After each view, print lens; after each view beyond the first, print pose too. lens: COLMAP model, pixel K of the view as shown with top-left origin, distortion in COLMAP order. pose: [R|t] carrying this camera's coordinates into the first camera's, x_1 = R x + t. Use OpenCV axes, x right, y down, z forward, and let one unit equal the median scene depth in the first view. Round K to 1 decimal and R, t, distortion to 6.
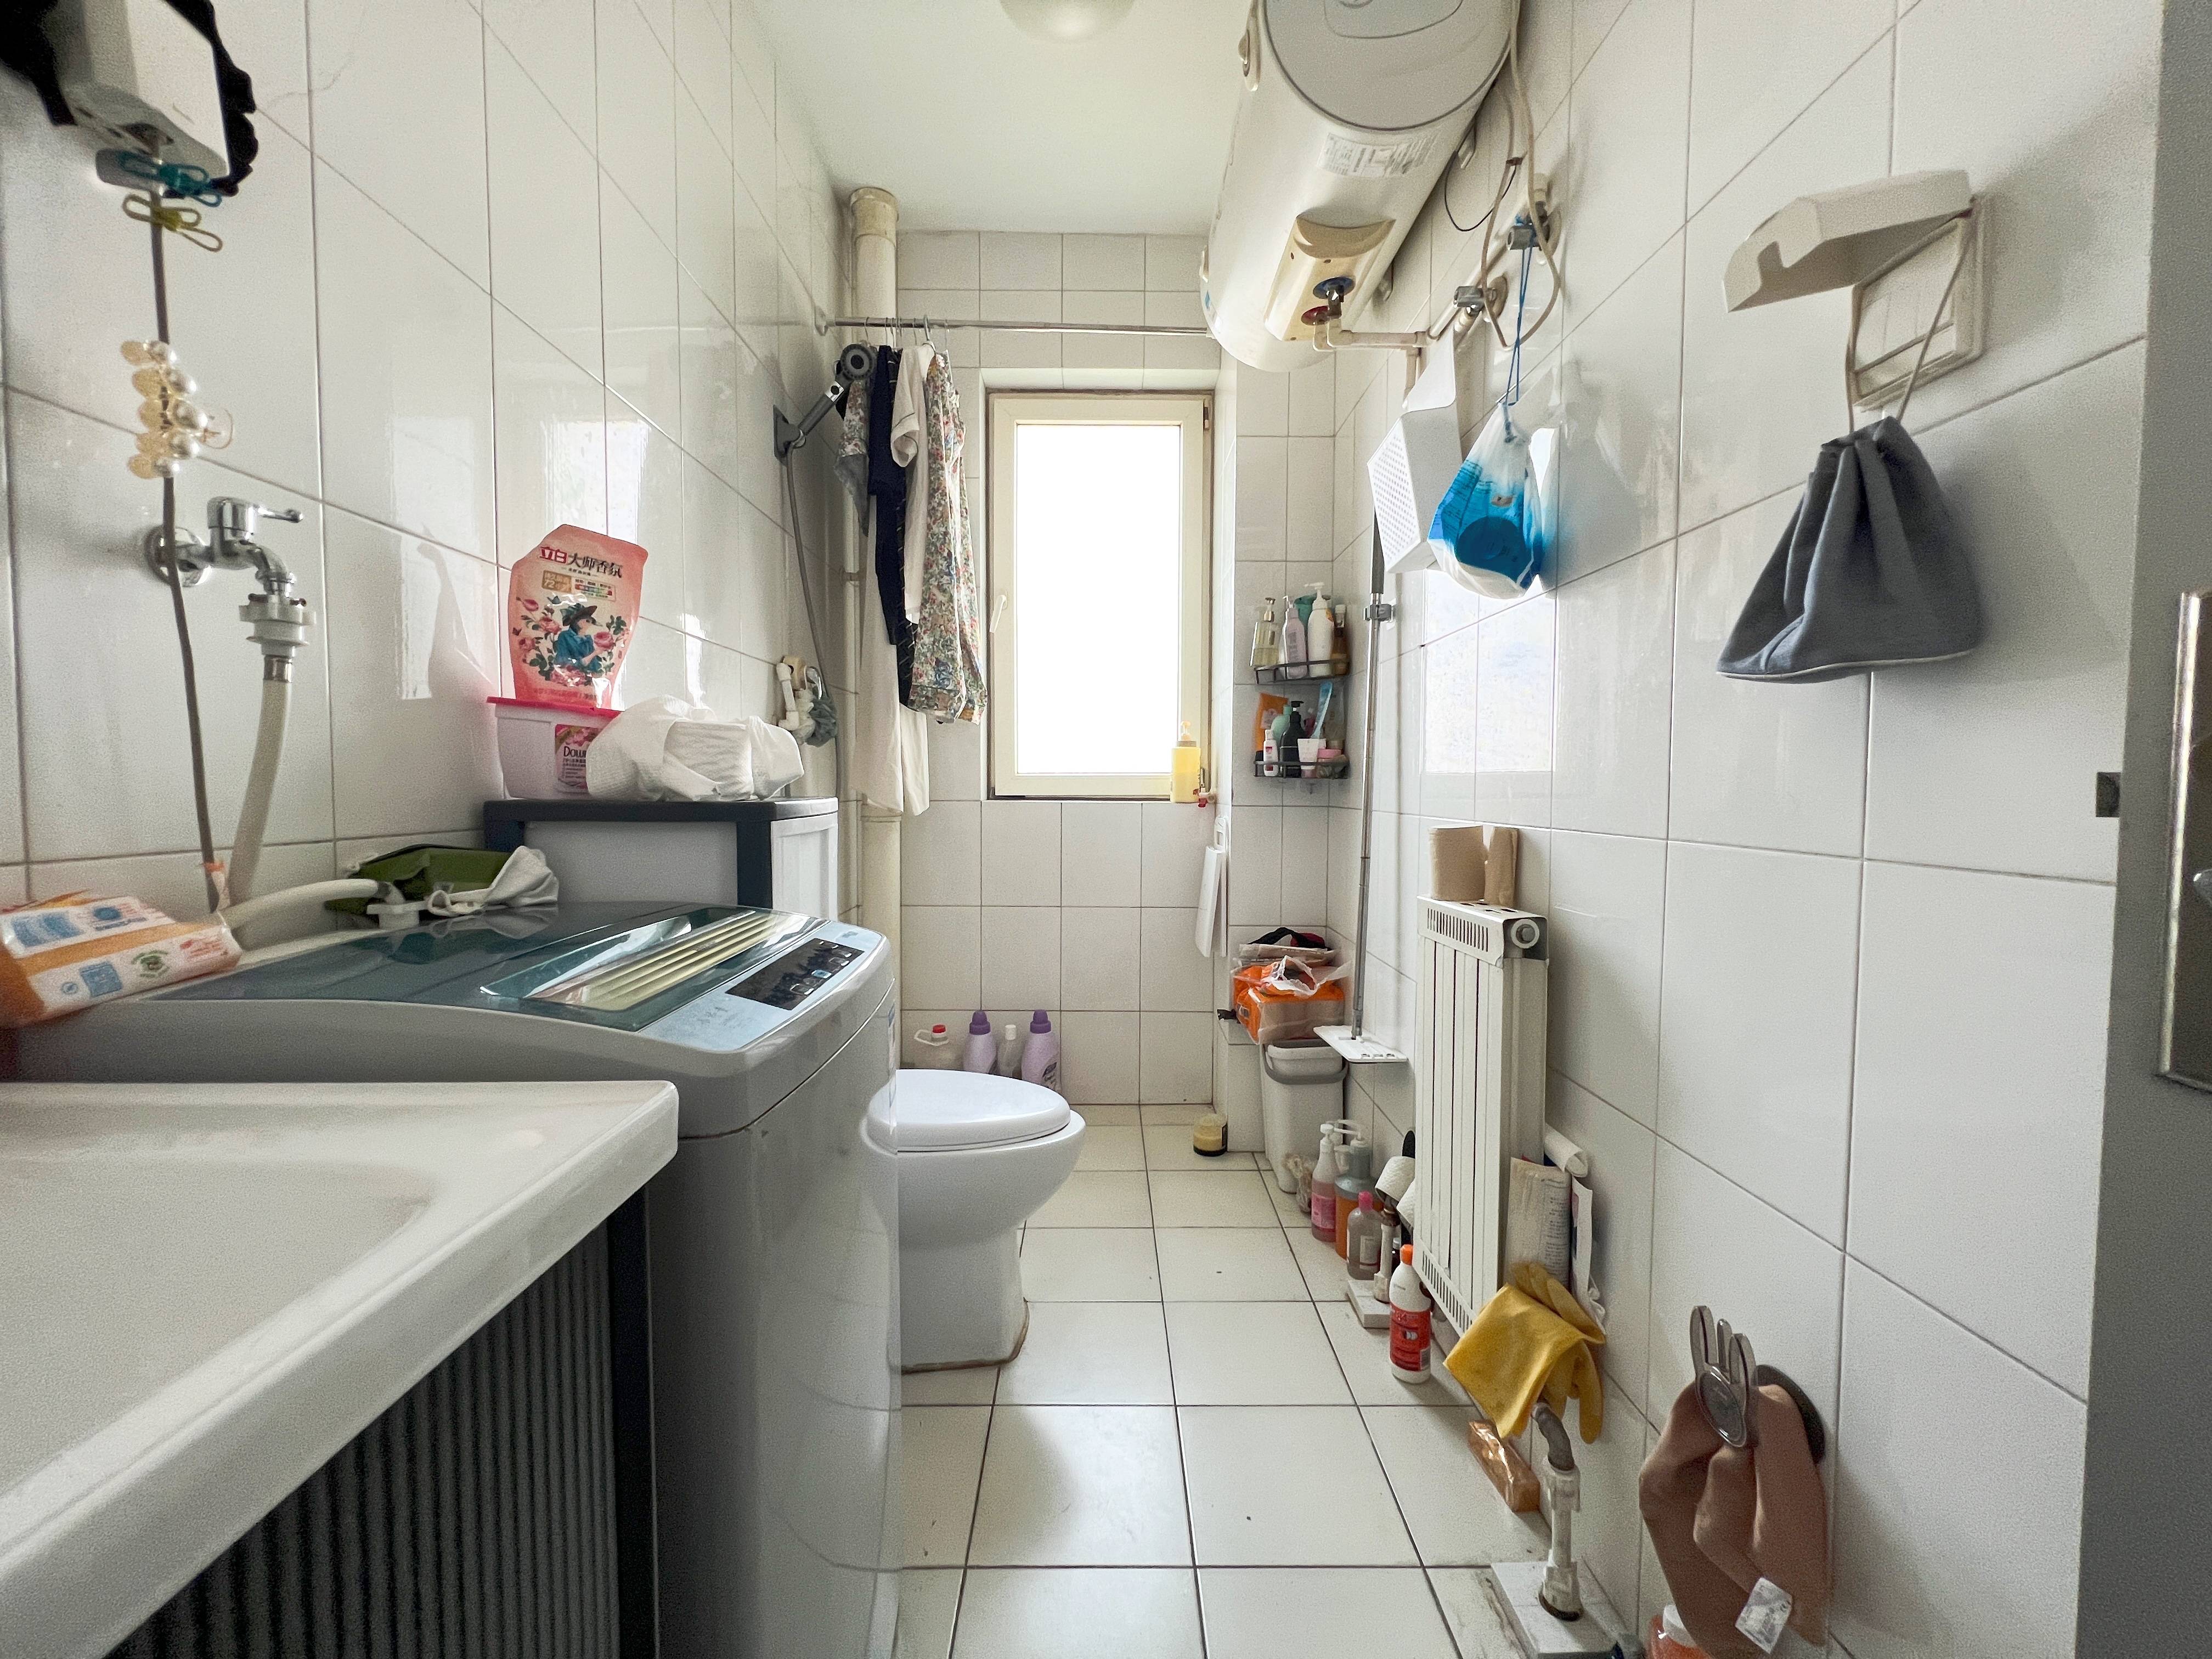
lens RADIAL K [[886.3, 0, 1102.7], [0, 886.3, 824.3], [0, 0, 1]] dist [-0.001198, 0.001034]
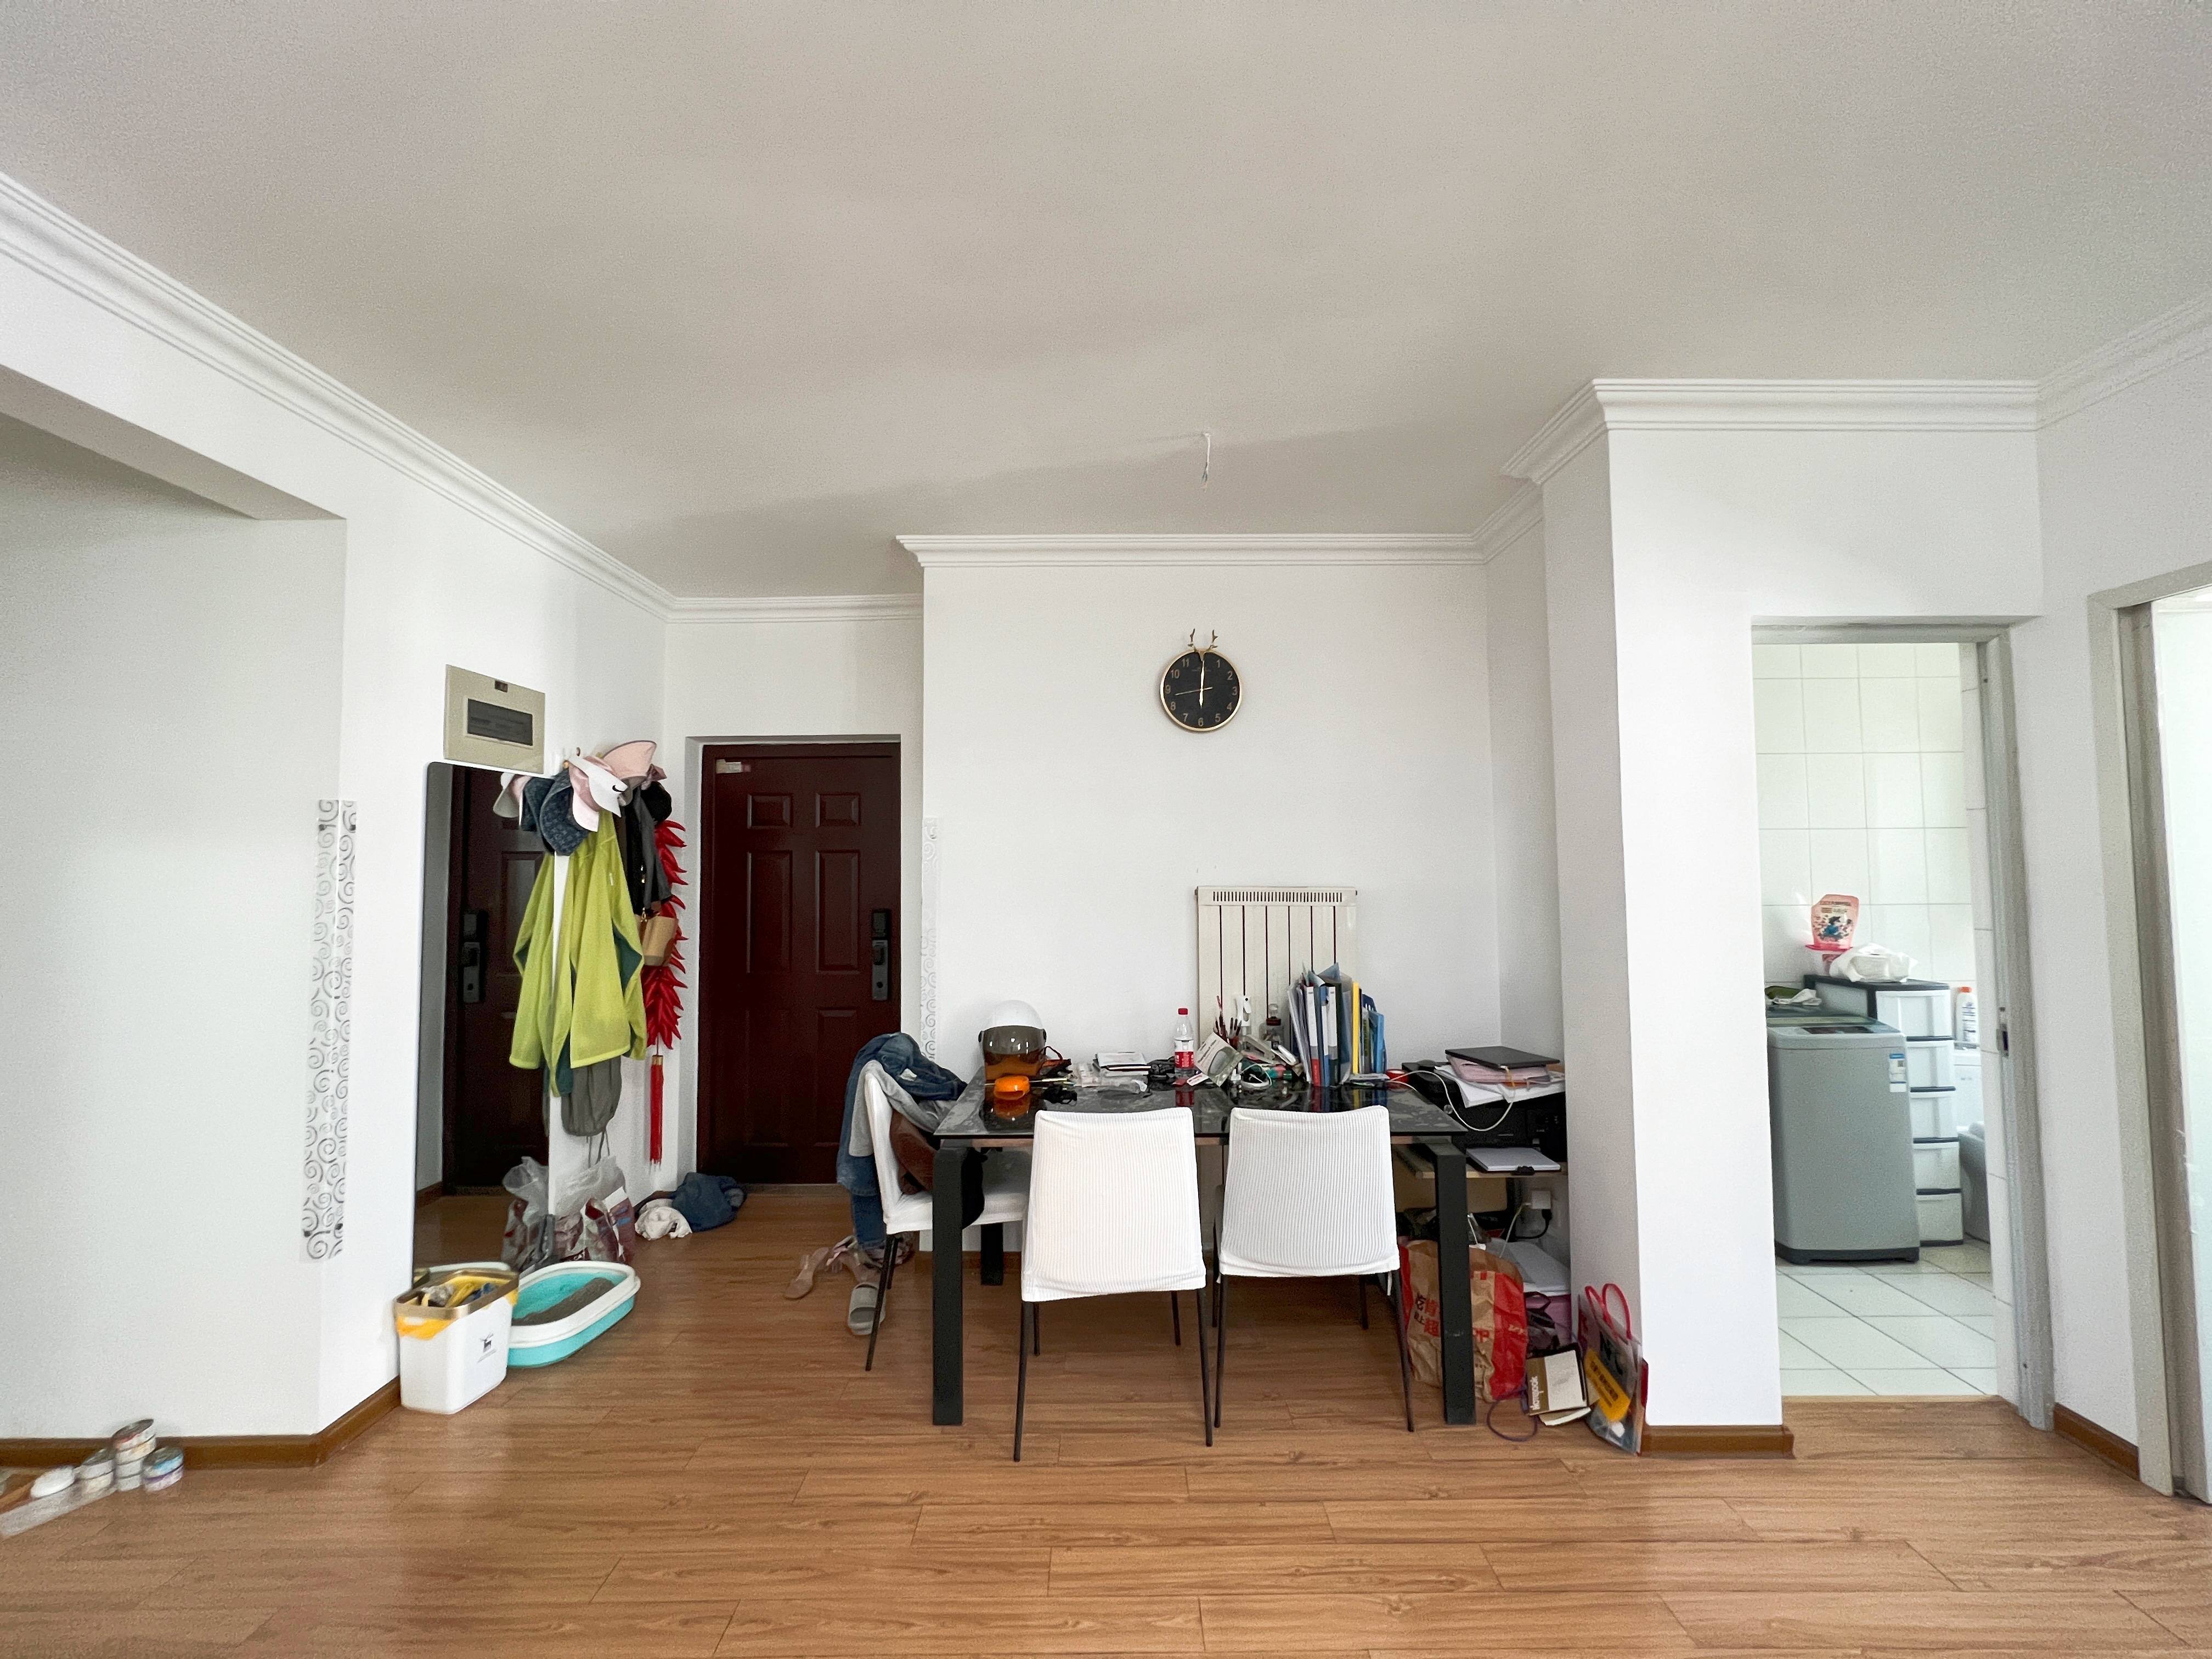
lens RADIAL K [[886.3, 0, 1105.0], [0, 886.3, 824.7], [0, 0, 1]] dist [-0.001198, 0.001034]
pose [[-0.003561, -0.045556, -0.998955, 2.822685], [-0.042469, 0.998067, -0.045364, -0.336646], [0.999091, 0.042263, -0.005488, -1.766971]]
